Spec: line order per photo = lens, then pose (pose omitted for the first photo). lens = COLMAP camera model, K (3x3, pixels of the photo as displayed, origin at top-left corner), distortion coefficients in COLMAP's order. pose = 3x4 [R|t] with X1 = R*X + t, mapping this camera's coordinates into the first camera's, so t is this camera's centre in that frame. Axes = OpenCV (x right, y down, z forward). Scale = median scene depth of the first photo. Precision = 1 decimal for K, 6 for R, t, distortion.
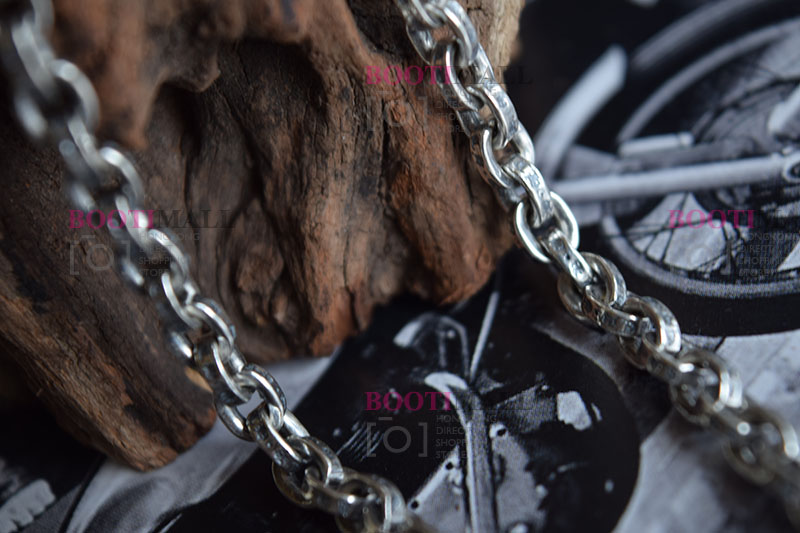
lens RADIAL K [[1741.1, 0, 408.6], [0, 1741.1, 268.5], [0, 0, 1]] dist [0.078081, 0.000000]
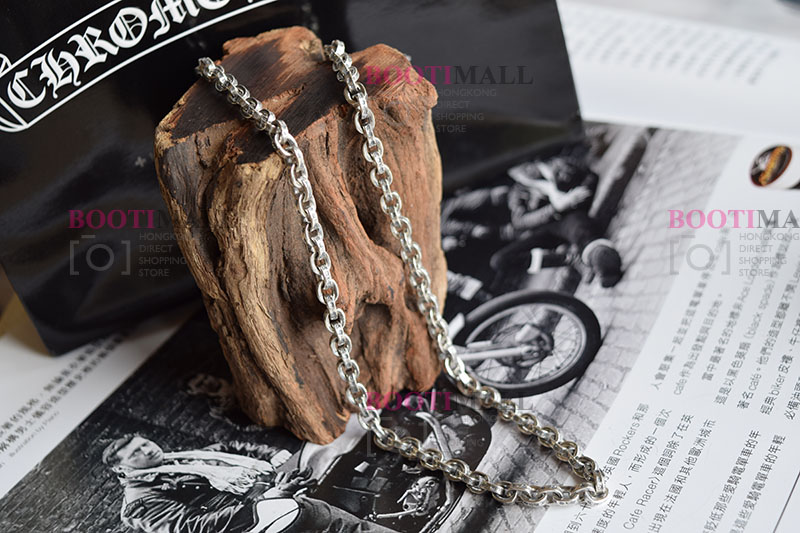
lens RADIAL K [[1213.5, 0, 396.4], [0, 1213.5, 263.6], [0, 0, 1]] dist [-0.069276, 0.000000]
pose [[0.978703, 0.038510, 0.201635, -0.477712], [-0.000255, 0.982473, -0.186404, 0.204671], [-0.205280, 0.182383, 0.961559, -1.136632]]
